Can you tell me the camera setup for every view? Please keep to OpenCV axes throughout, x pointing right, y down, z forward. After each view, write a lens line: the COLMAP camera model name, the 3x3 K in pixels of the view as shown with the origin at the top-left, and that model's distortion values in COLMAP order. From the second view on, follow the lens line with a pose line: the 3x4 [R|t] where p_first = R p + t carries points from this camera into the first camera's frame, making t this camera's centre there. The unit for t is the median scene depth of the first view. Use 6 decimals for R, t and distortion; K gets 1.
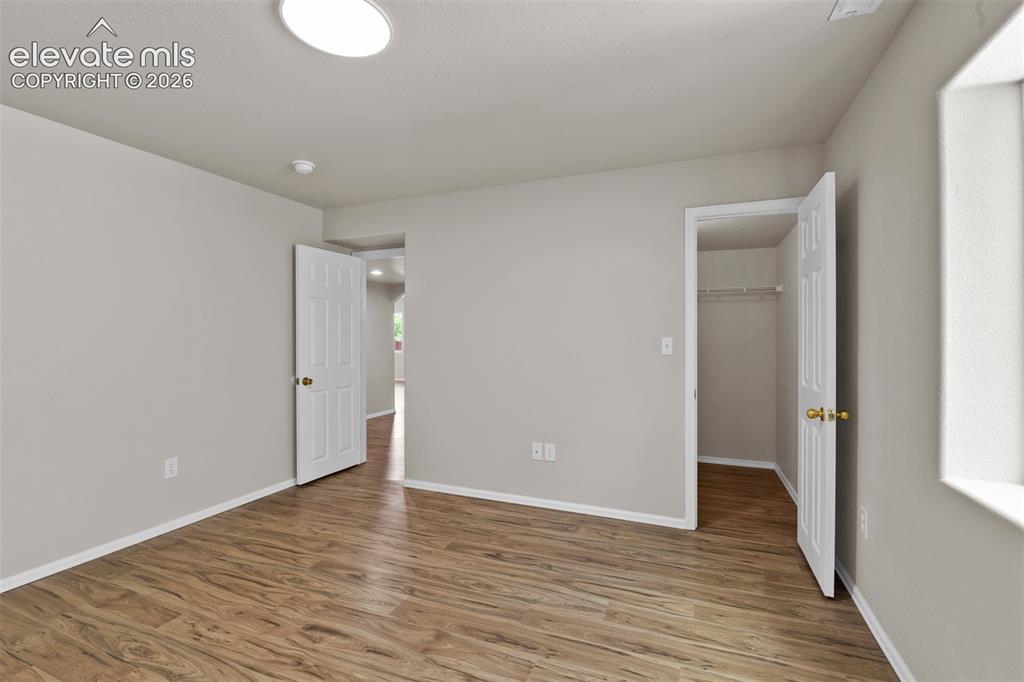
lens RADIAL K [[445.9, 0, 515.1], [0, 445.9, 343.7], [0, 0, 1]] dist [-0.008942, -0.000214]
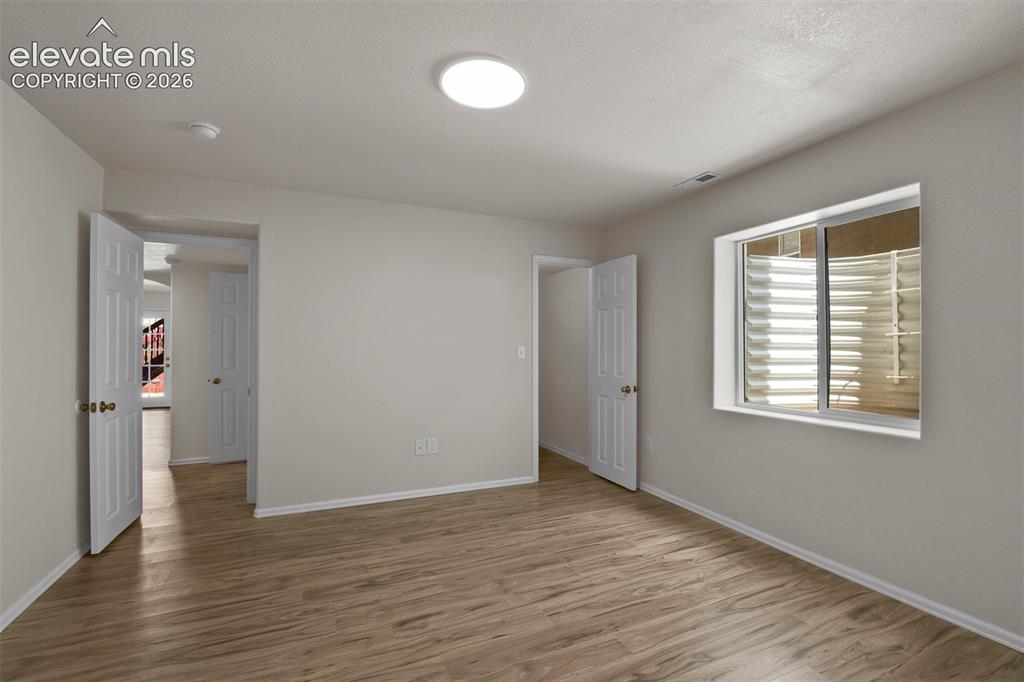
lens RADIAL K [[451.7, 0, 503.9], [0, 451.7, 353.8], [0, 0, 1]] dist [-0.014951, -0.000614]
pose [[0.707080, -0.009367, 0.707071, -0.834942], [0.008946, 0.999951, 0.004301, 0.004134], [-0.707077, 0.003284, 0.707129, 0.067839]]
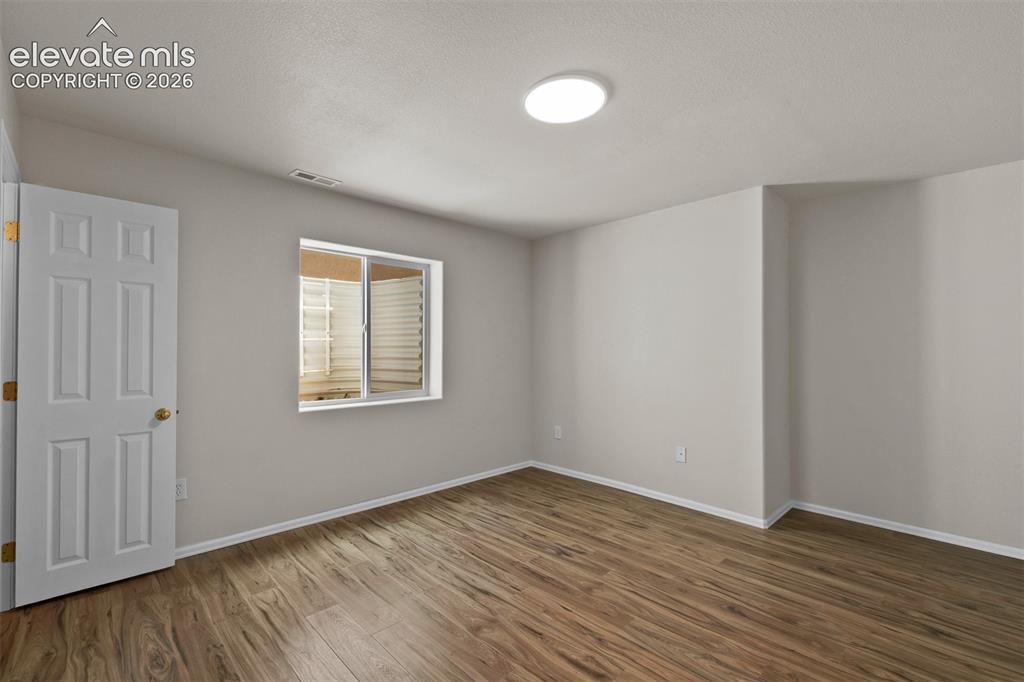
lens RADIAL K [[445.9, 0, 515.1], [0, 445.9, 343.7], [0, 0, 1]] dist [-0.008942, -0.000214]
pose [[-0.918291, 0.005423, 0.395870, -0.531807], [0.005689, 0.999984, -0.000503, -0.013837], [-0.395866, 0.001791, -0.918307, 1.518400]]
